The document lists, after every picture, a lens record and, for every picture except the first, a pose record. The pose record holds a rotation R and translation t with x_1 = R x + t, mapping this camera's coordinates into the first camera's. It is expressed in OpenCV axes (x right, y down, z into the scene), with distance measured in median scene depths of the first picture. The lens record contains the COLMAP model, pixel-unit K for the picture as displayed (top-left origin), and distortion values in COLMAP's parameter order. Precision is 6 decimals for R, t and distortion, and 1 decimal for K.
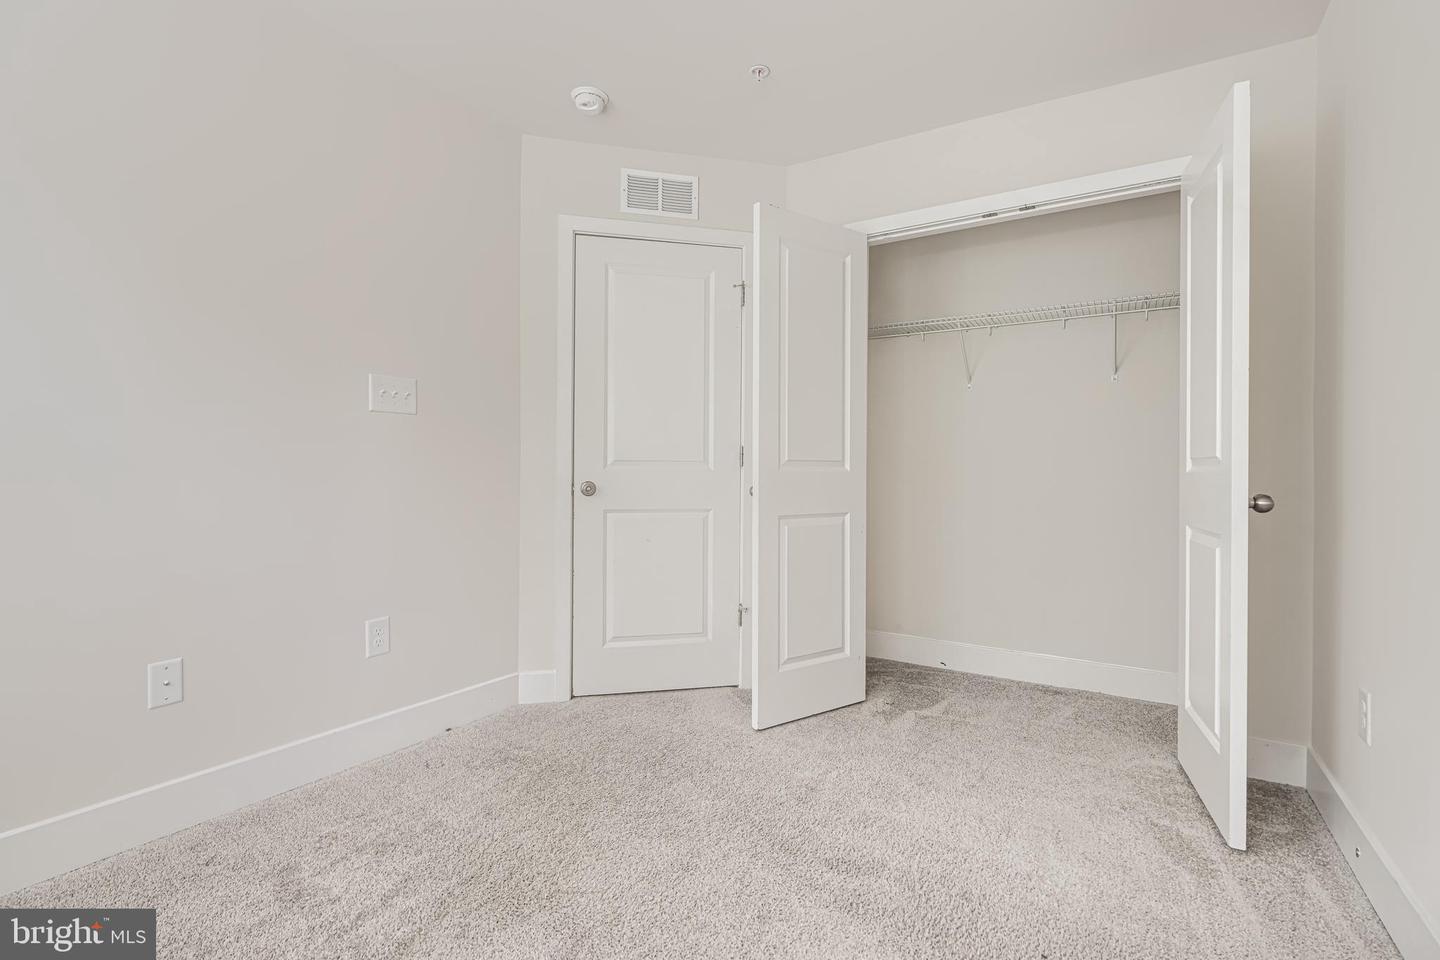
lens RADIAL K [[659.8, 0, 715.9], [0, 659.8, 471.1], [0, 0, 1]] dist [0.002054, 0.000132]
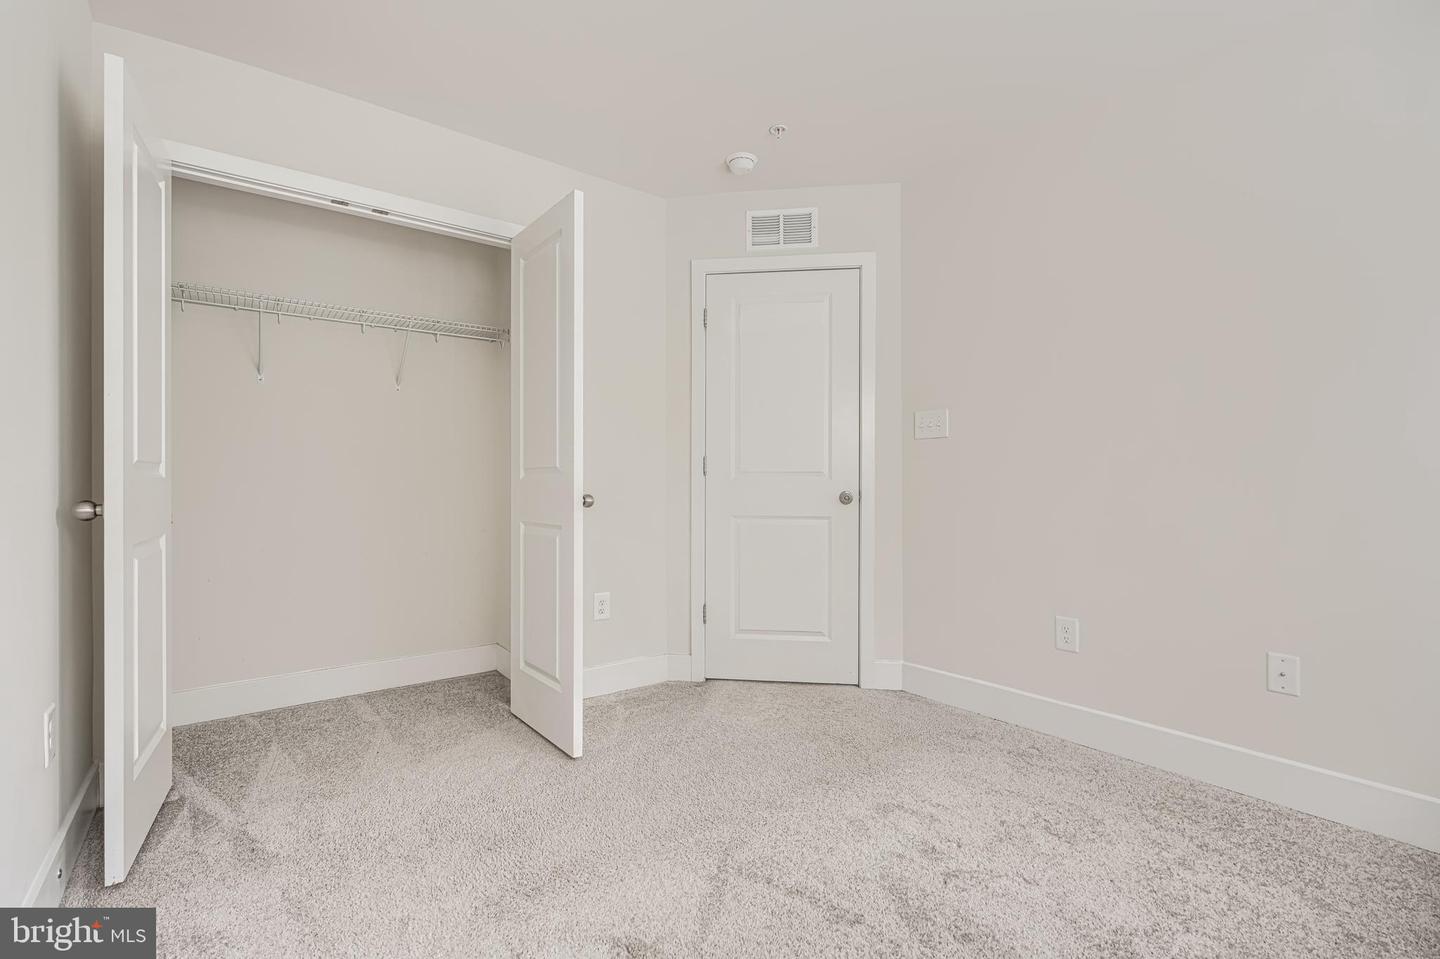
lens RADIAL K [[659.8, 0, 715.9], [0, 659.8, 470.6], [0, 0, 1]] dist [0.002054, 0.000132]
pose [[0.338209, 0.003053, 0.941066, -0.324990], [-0.002292, 0.999994, -0.002420, -0.010771], [-0.941068, -0.001339, 0.338214, 0.217298]]
